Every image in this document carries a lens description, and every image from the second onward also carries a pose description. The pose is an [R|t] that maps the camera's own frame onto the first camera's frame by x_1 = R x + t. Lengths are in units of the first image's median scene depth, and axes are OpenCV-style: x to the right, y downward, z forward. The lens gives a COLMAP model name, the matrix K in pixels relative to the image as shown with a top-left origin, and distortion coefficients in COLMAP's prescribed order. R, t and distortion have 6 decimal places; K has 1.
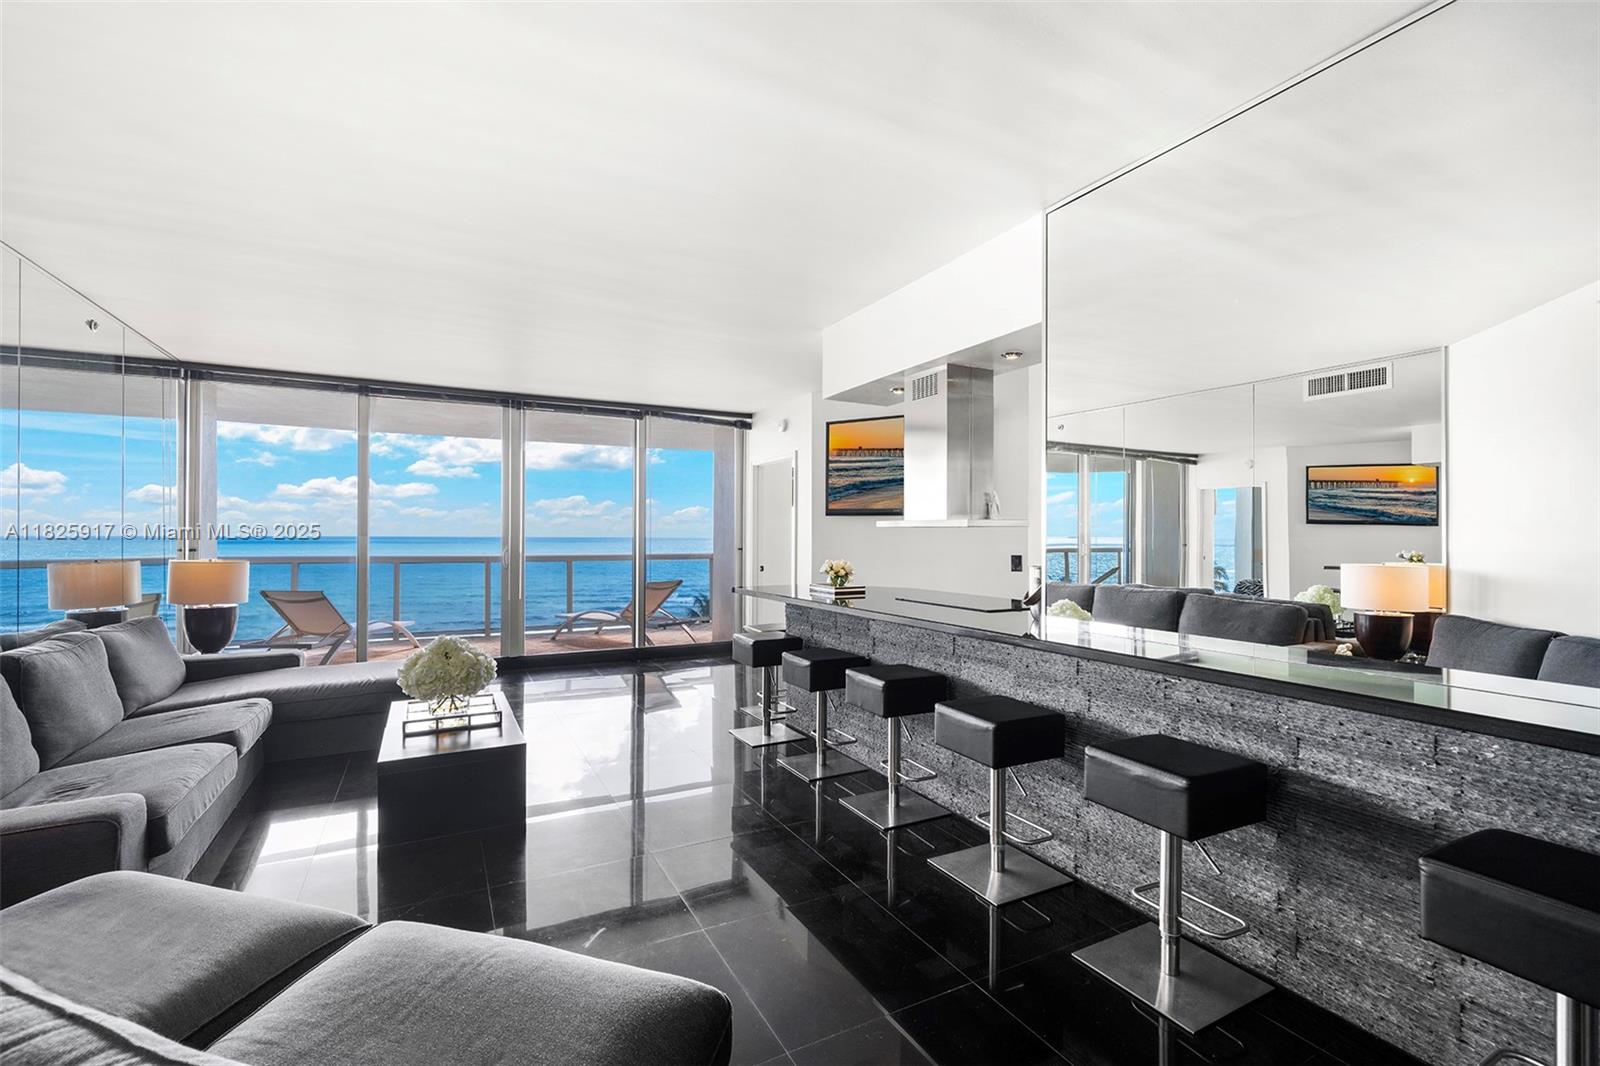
lens RADIAL K [[652.6, 0, 798.9], [0, 652.6, 537.2], [0, 0, 1]] dist [0.000476, 0.000487]
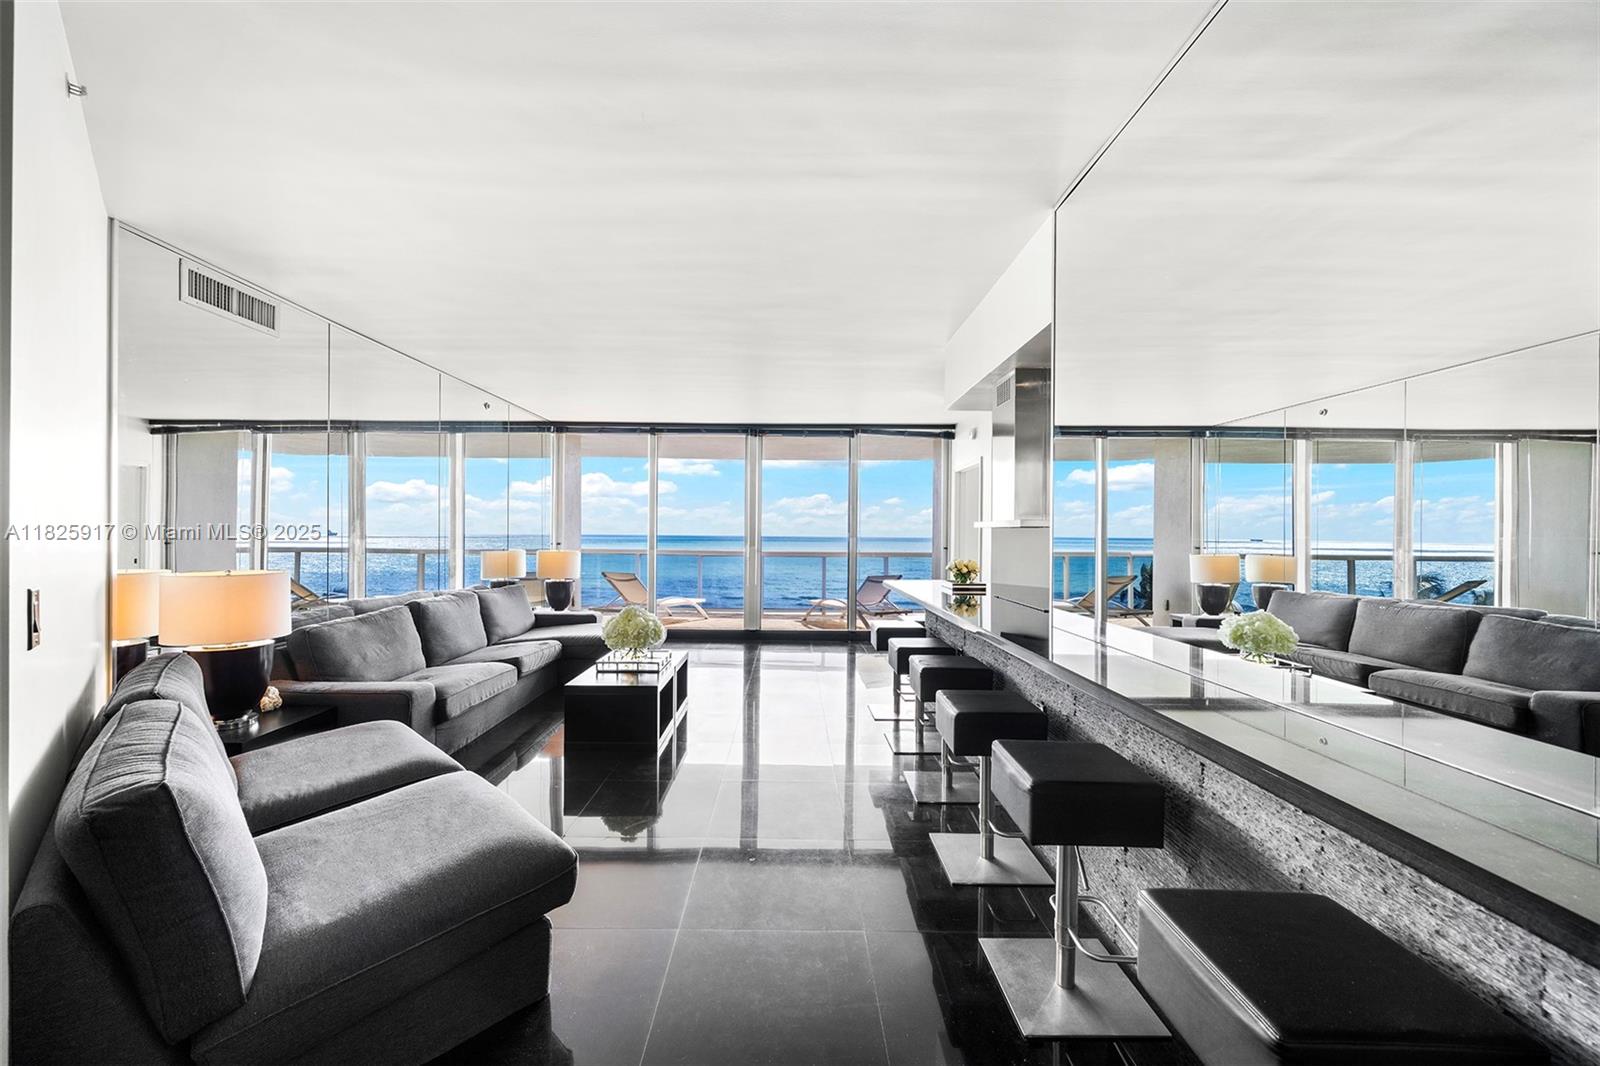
lens RADIAL K [[581.3, 0, 794.4], [0, 581.3, 536.4], [0, 0, 1]] dist [0.002358, -0.000095]
pose [[0.900725, 0.006038, -0.434348, 0.228905], [-0.007291, 0.999973, -0.001219, 0.001508], [0.434329, 0.004265, 0.900744, 0.017422]]
